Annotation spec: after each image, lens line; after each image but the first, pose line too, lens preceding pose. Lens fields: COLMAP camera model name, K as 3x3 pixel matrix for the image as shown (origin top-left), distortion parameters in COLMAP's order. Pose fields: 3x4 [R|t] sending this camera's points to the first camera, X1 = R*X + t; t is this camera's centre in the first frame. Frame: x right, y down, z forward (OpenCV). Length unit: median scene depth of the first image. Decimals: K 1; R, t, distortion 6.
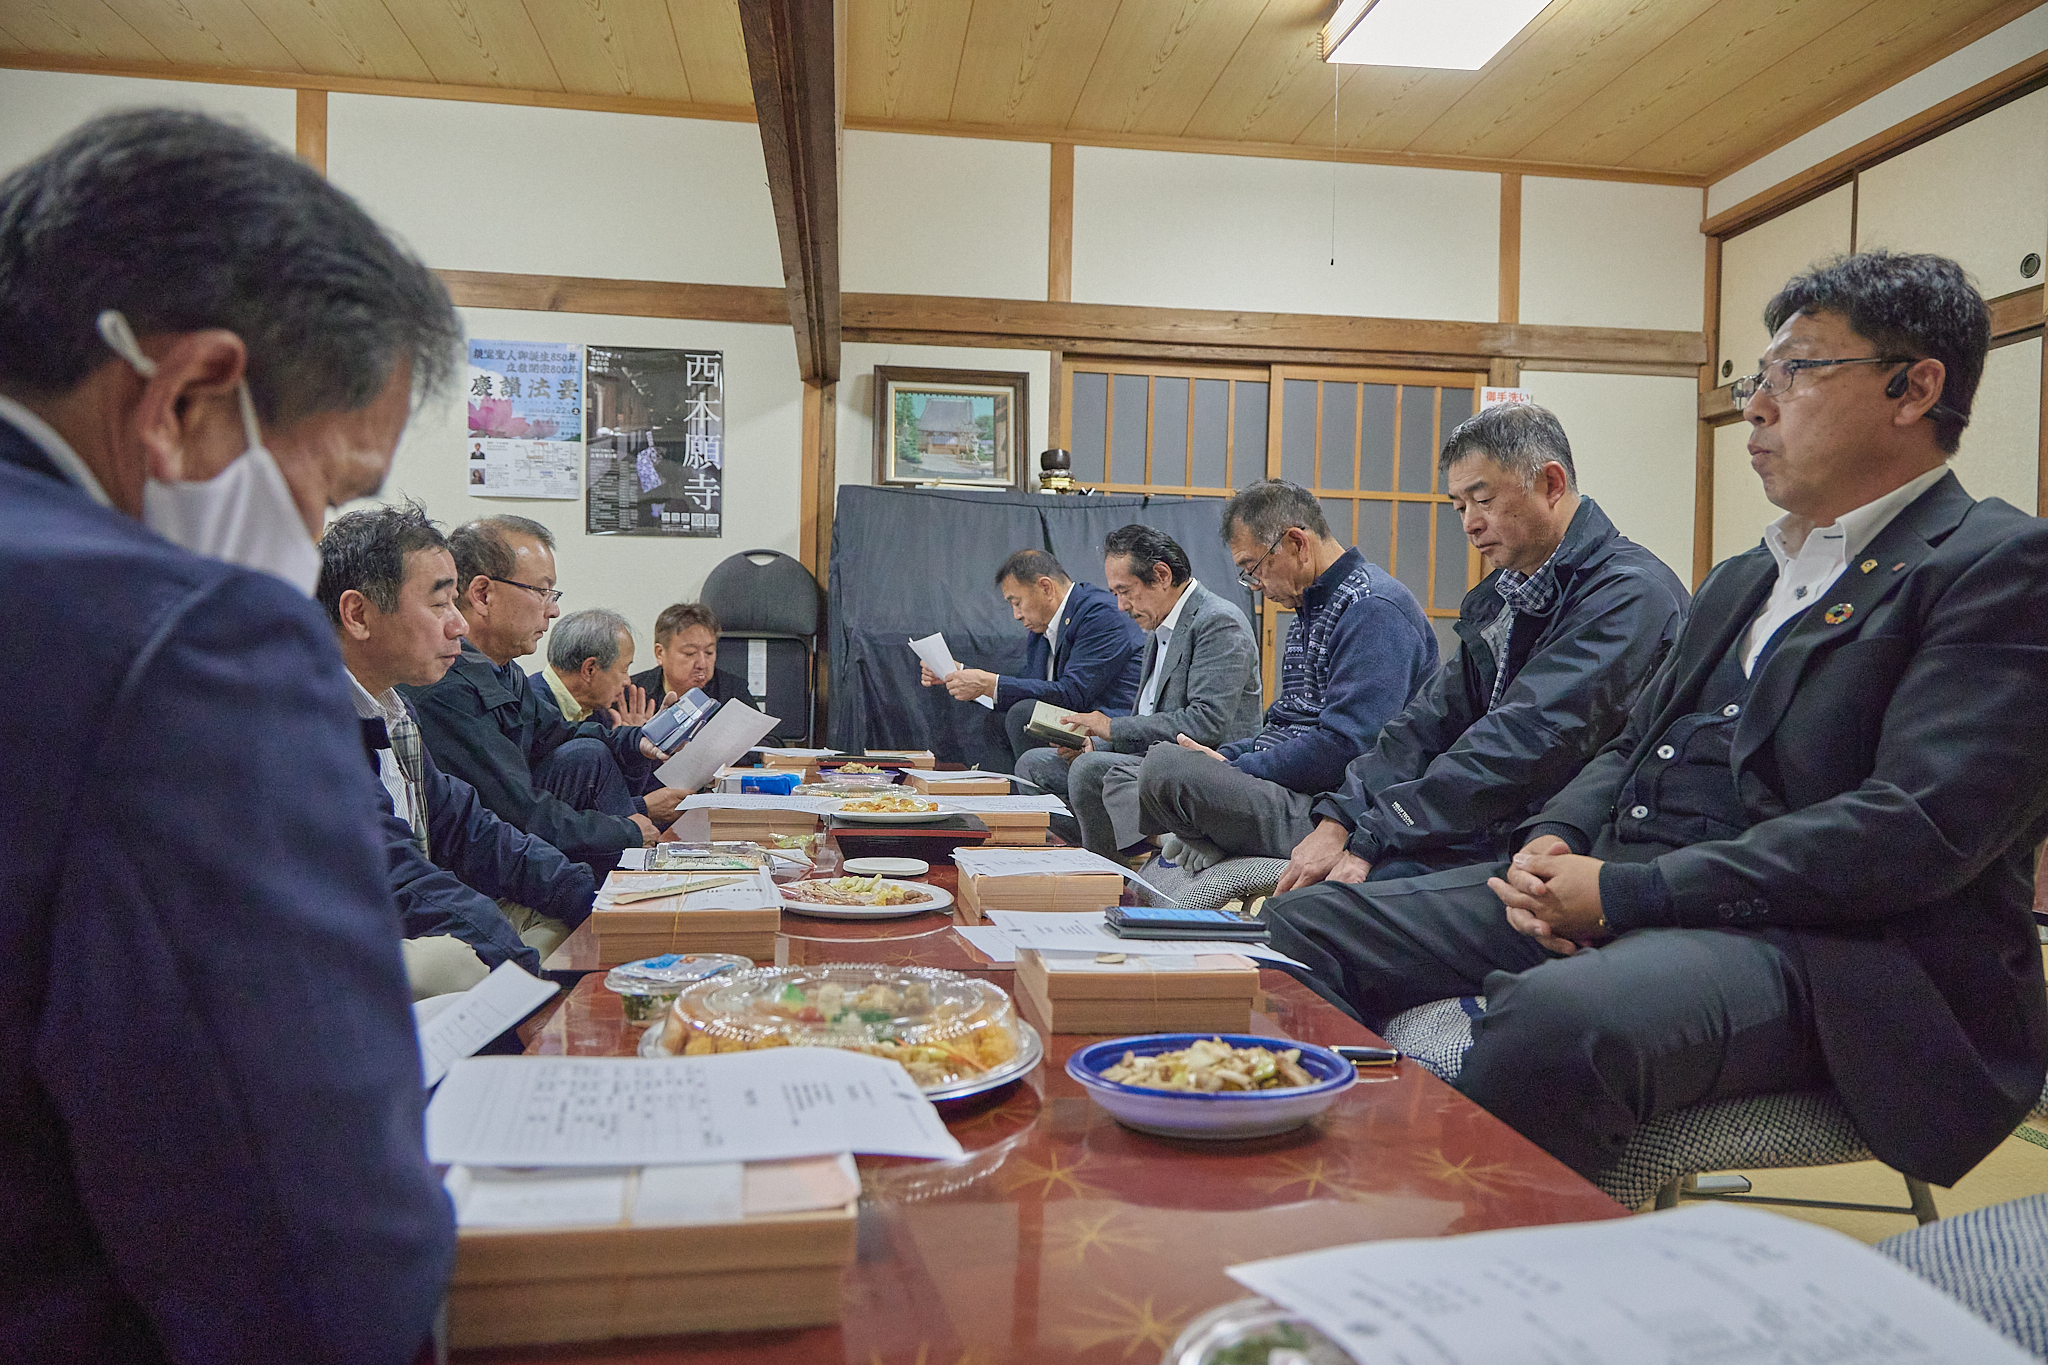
lens RADIAL K [[1414.0, 0, 1024.0], [0, 1414.0, 682.5], [0, 0, 1]] dist [0.000691, -0.000246]
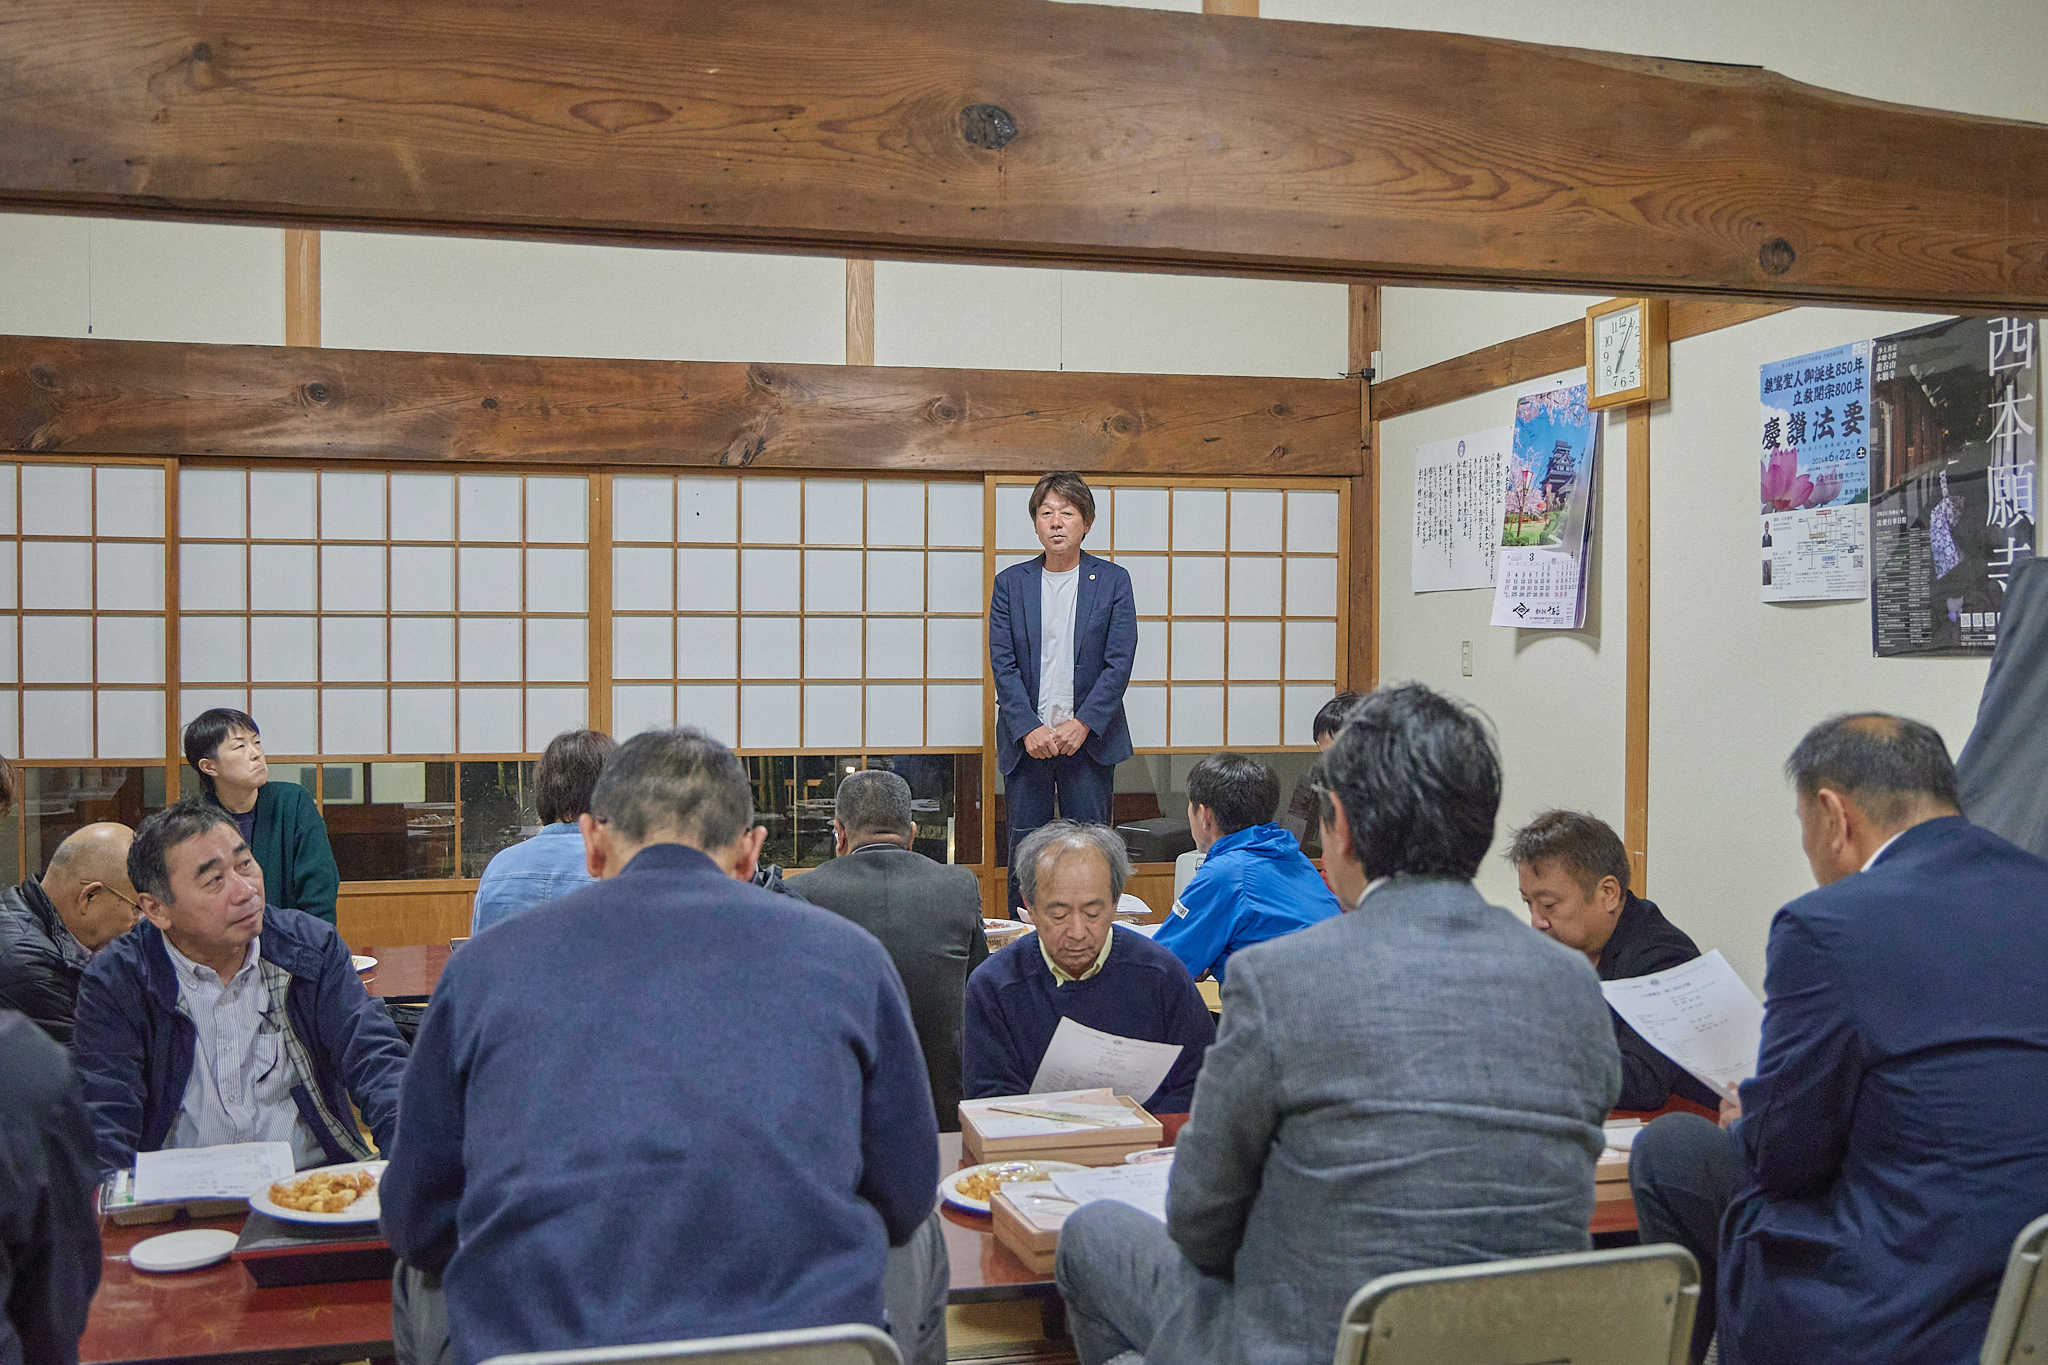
lens RADIAL K [[1882.4, 0, 1035.3], [0, 1882.4, 707.1], [0, 0, 1]] dist [-0.003167, -0.010868]
pose [[0.106618, 0.009218, -0.994257, 0.439938], [-0.011093, 0.999906, 0.008081, -0.085372], [0.994238, 0.010168, 0.106710, 0.562235]]
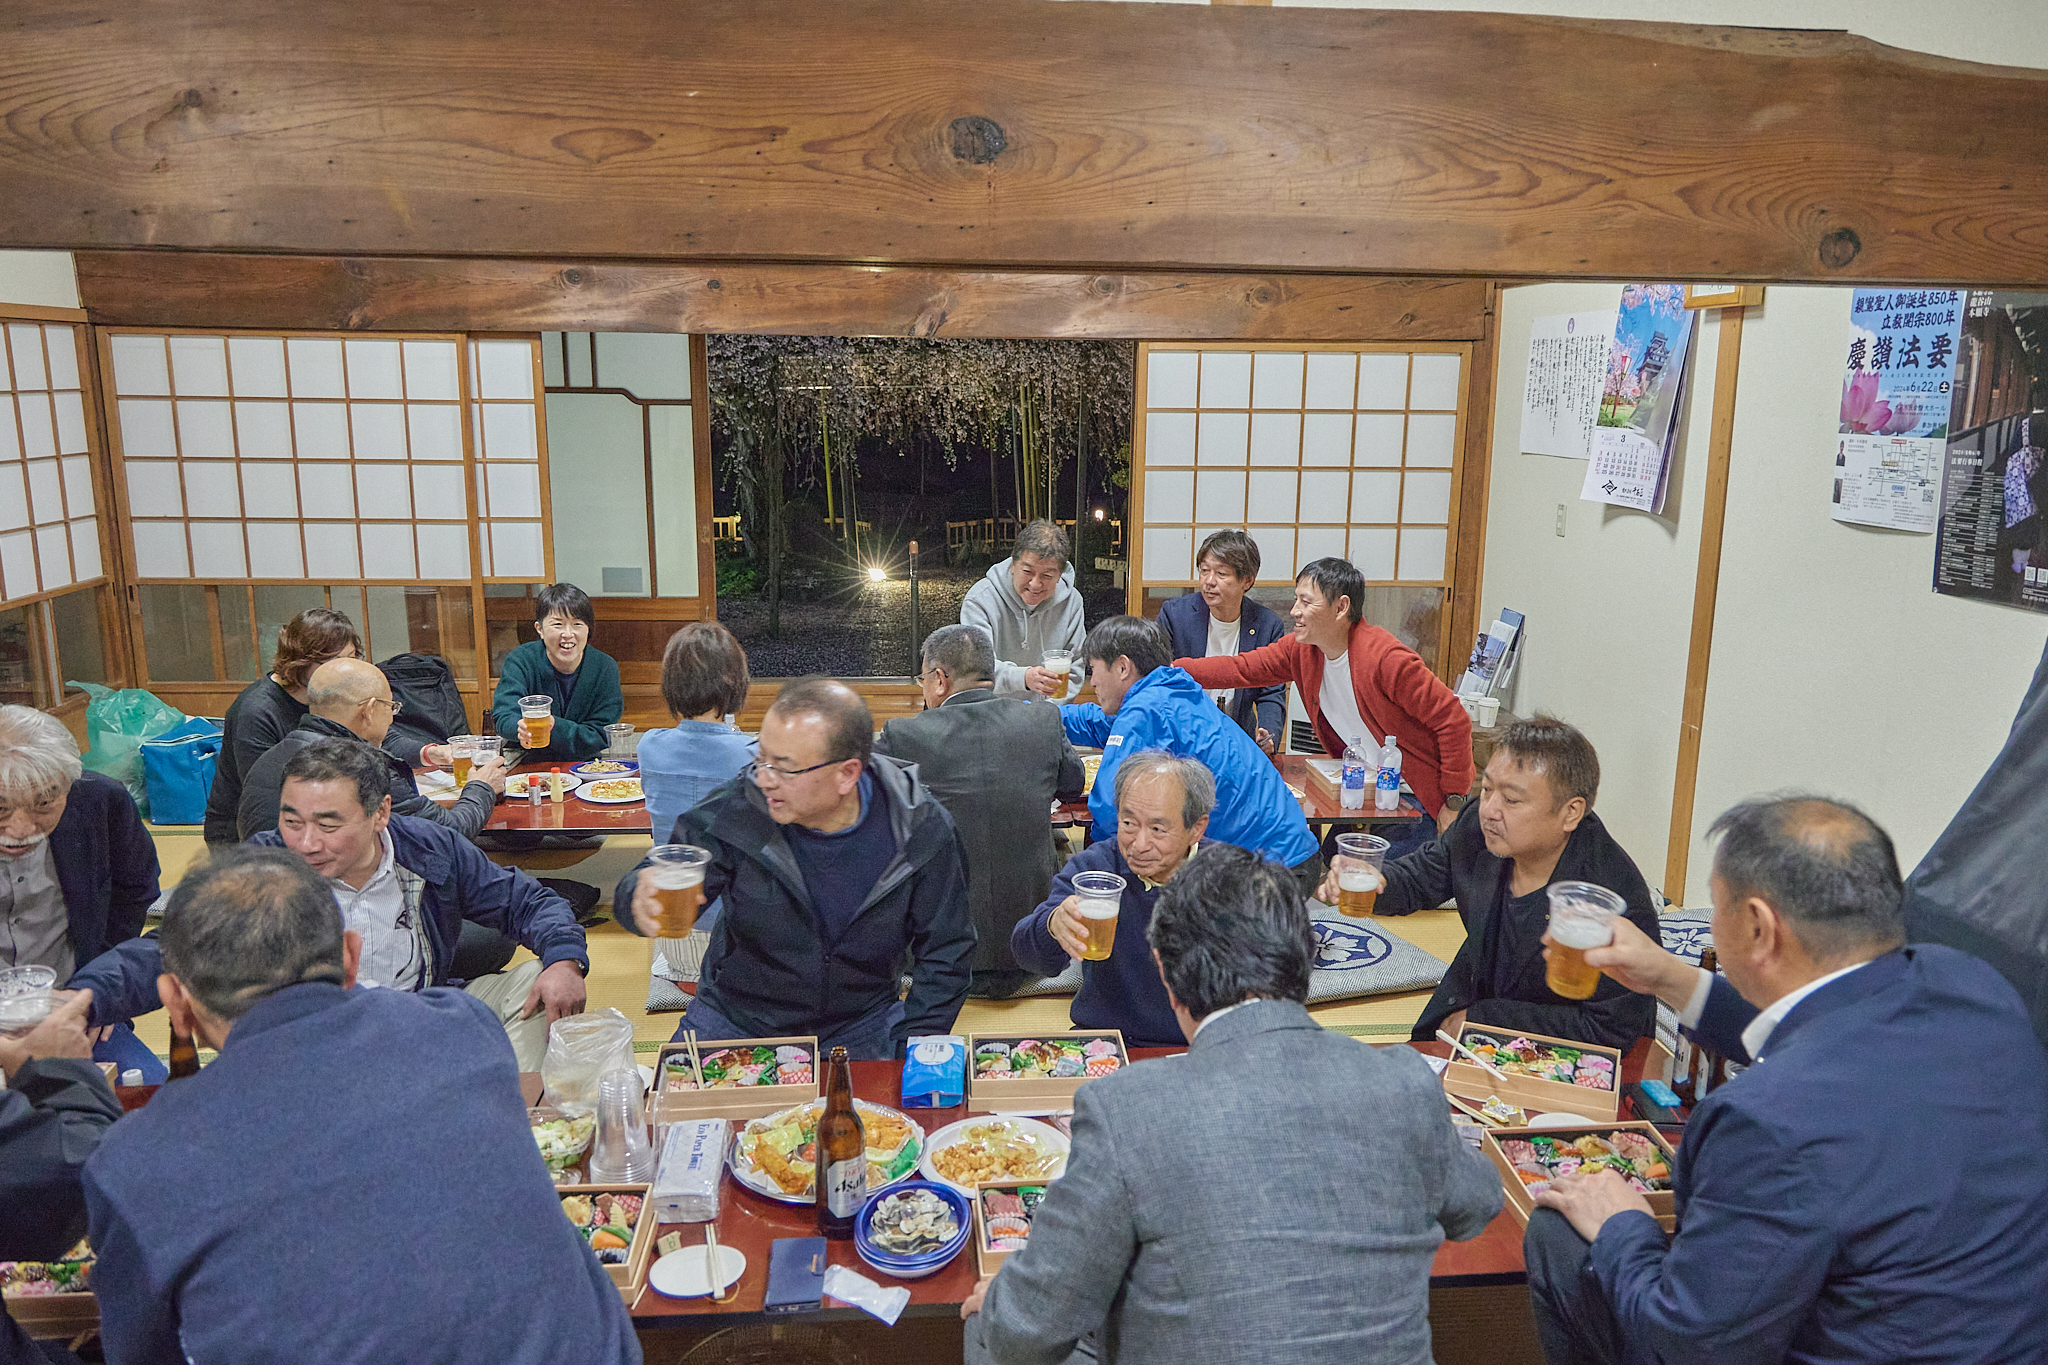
lens RADIAL K [[1461.4, 0, 1043.4], [0, 1461.4, 699.8], [0, 0, 1]] dist [-0.002043, 0.002471]
pose [[-0.046429, 0.185124, -0.981618, 0.335875], [-0.024524, 0.982170, 0.186388, -0.166318], [0.998621, 0.032727, -0.041061, 0.641670]]
